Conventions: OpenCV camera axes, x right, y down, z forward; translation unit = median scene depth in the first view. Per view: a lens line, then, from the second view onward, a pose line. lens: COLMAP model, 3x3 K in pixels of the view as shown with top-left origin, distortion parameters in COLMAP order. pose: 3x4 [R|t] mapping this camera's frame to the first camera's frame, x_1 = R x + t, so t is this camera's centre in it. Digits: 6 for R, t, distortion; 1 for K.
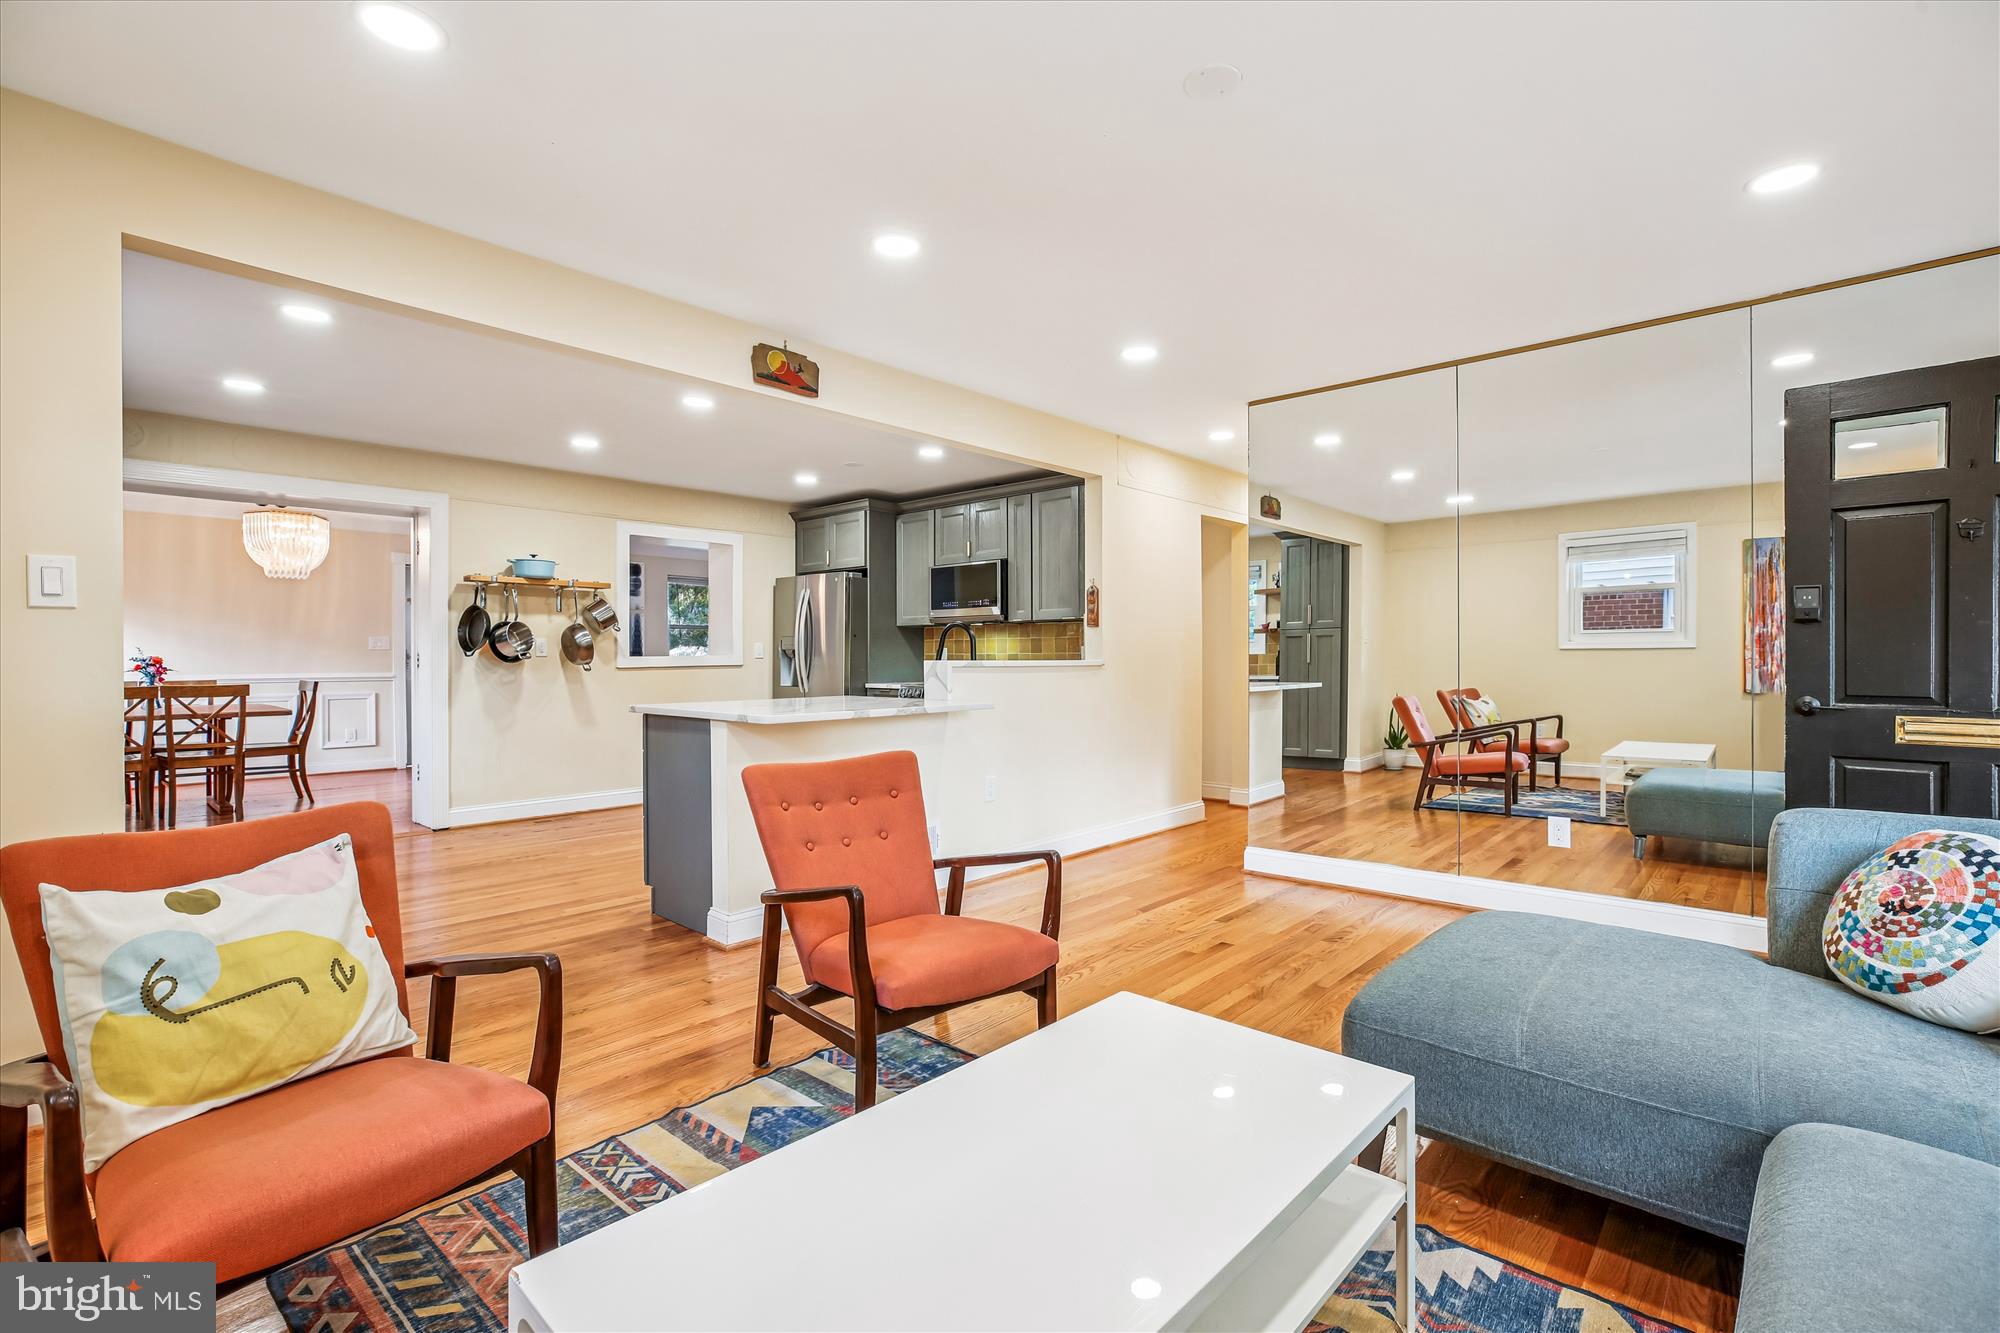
lens RADIAL K [[910.5, 0, 1002.5], [0, 910.5, 663.7], [0, 0, 1]] dist [-0.023837, 0.008373]
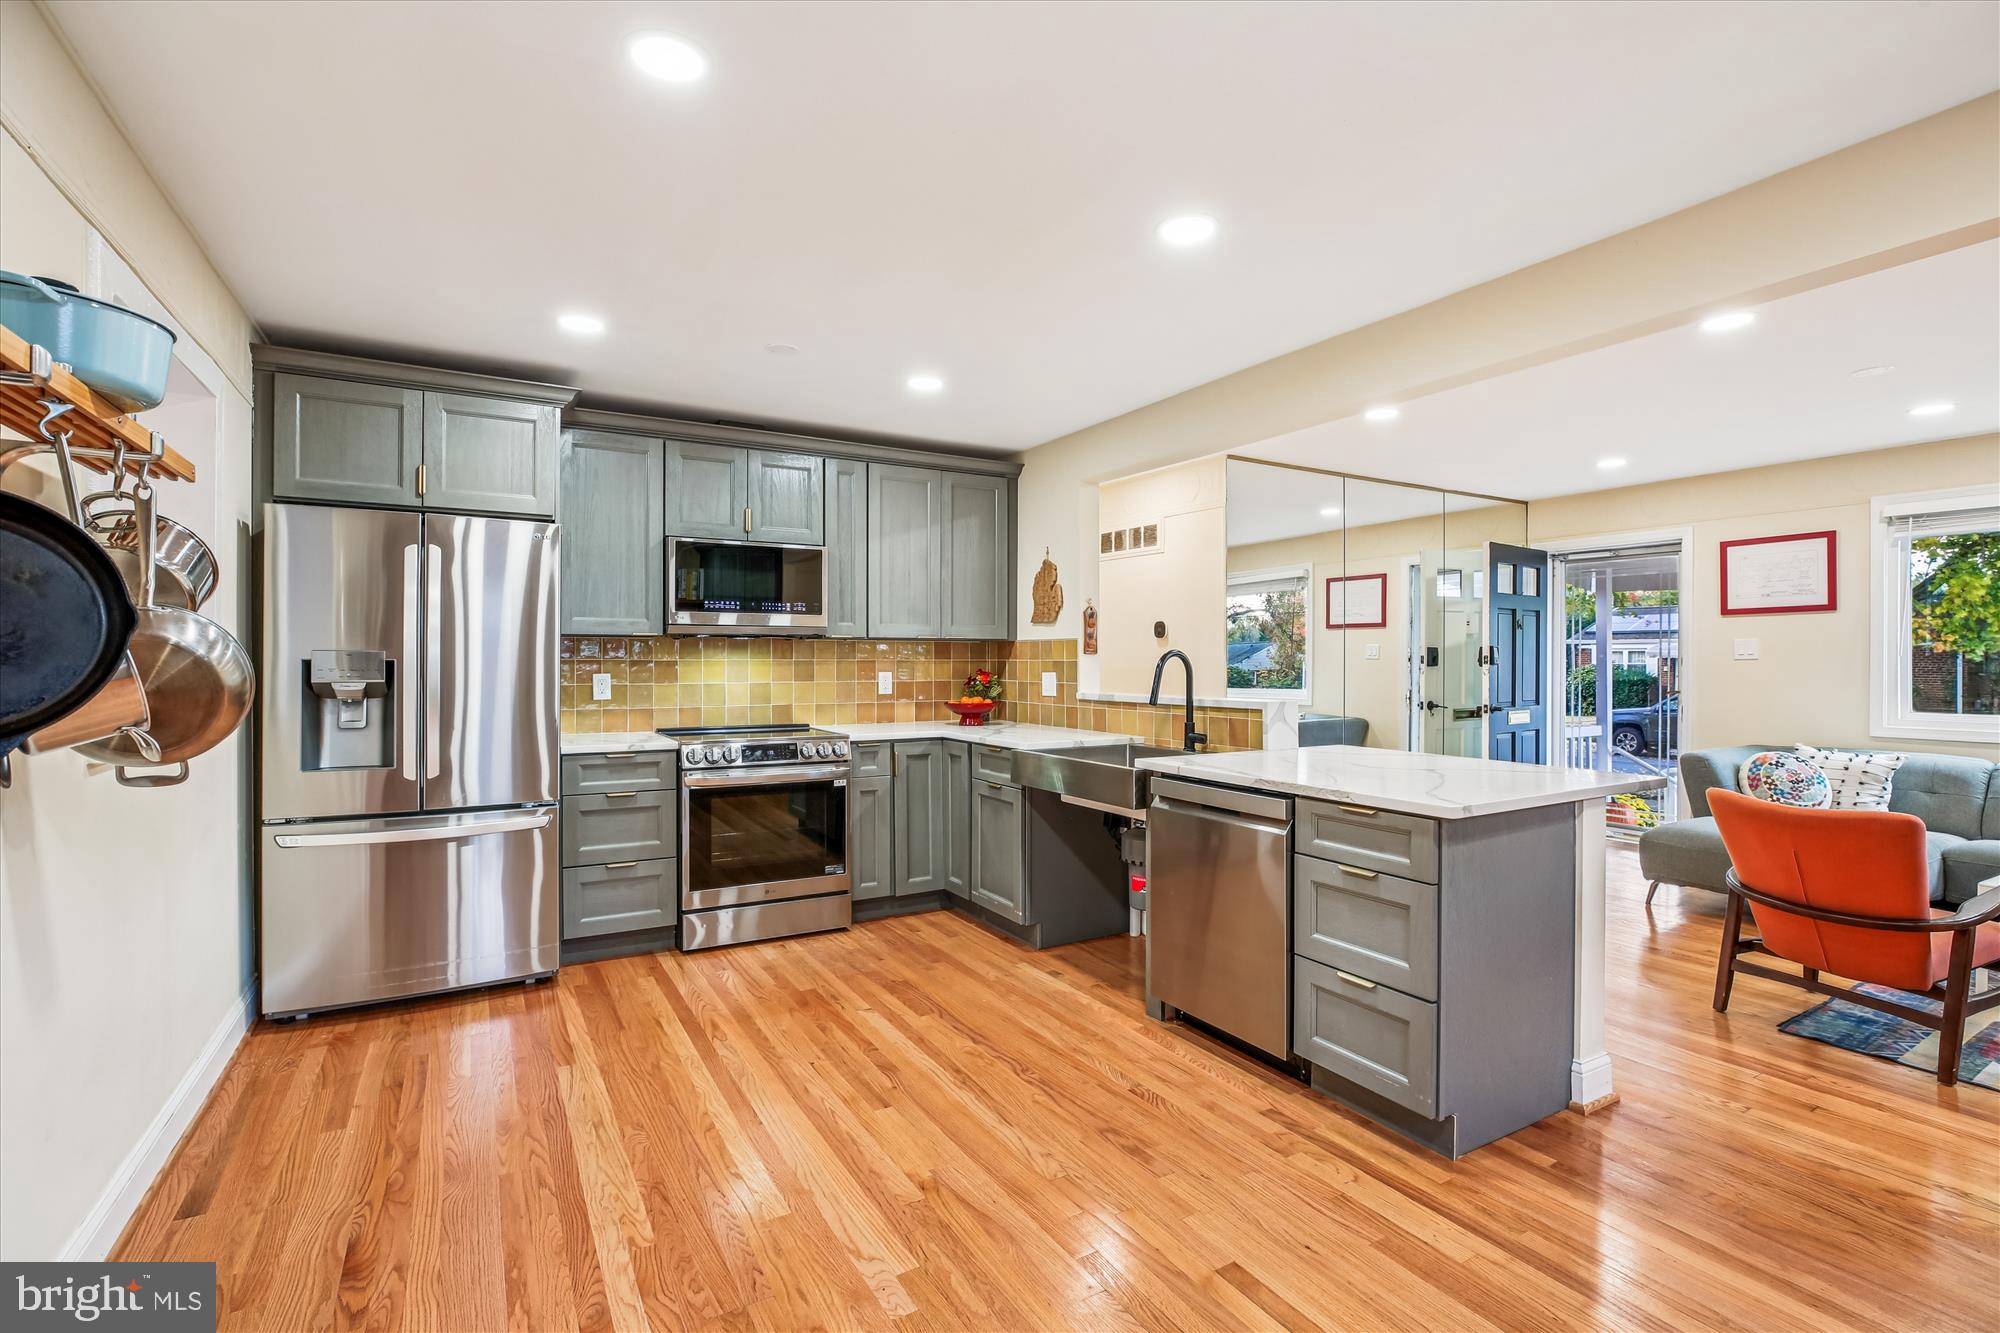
lens RADIAL K [[910.5, 0, 996.7], [0, 910.5, 667.6], [0, 0, 1]] dist [-0.023837, 0.008373]
pose [[0.288760, -0.006182, 0.957381, -0.622257], [0.004749, 0.999976, 0.005025, -0.026398], [-0.957390, 0.003096, 0.288783, 0.681149]]
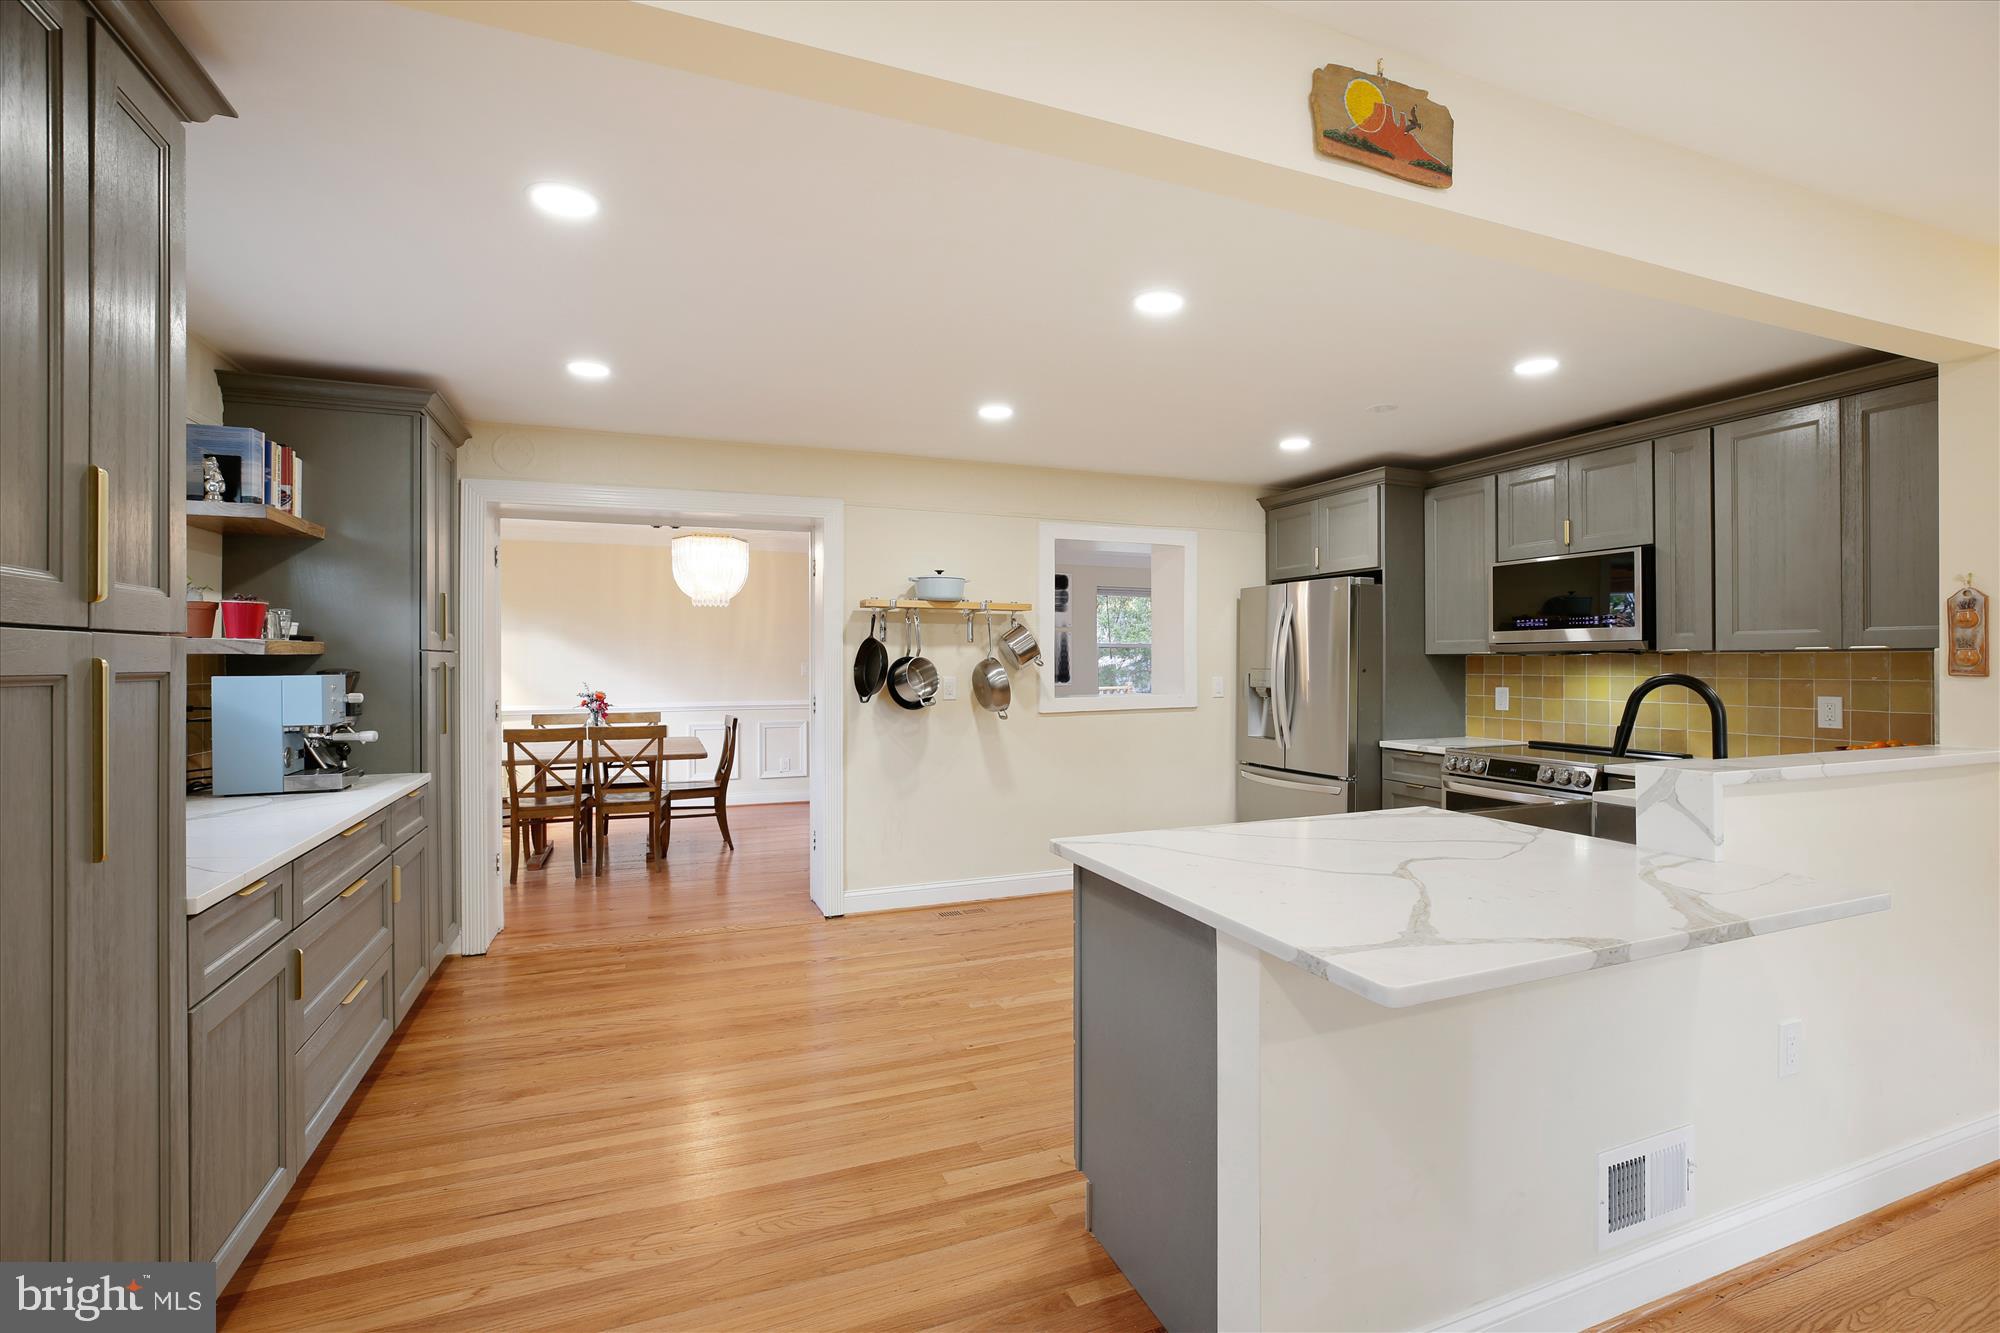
lens RADIAL K [[910.5, 0, 1008.3], [0, 910.5, 655.4], [0, 0, 1]] dist [-0.023837, 0.008373]
pose [[0.903133, -0.002808, -0.429352, -0.121892], [-0.002469, 0.999928, -0.011734, -0.036641], [0.429354, 0.011658, 0.903061, 0.302809]]
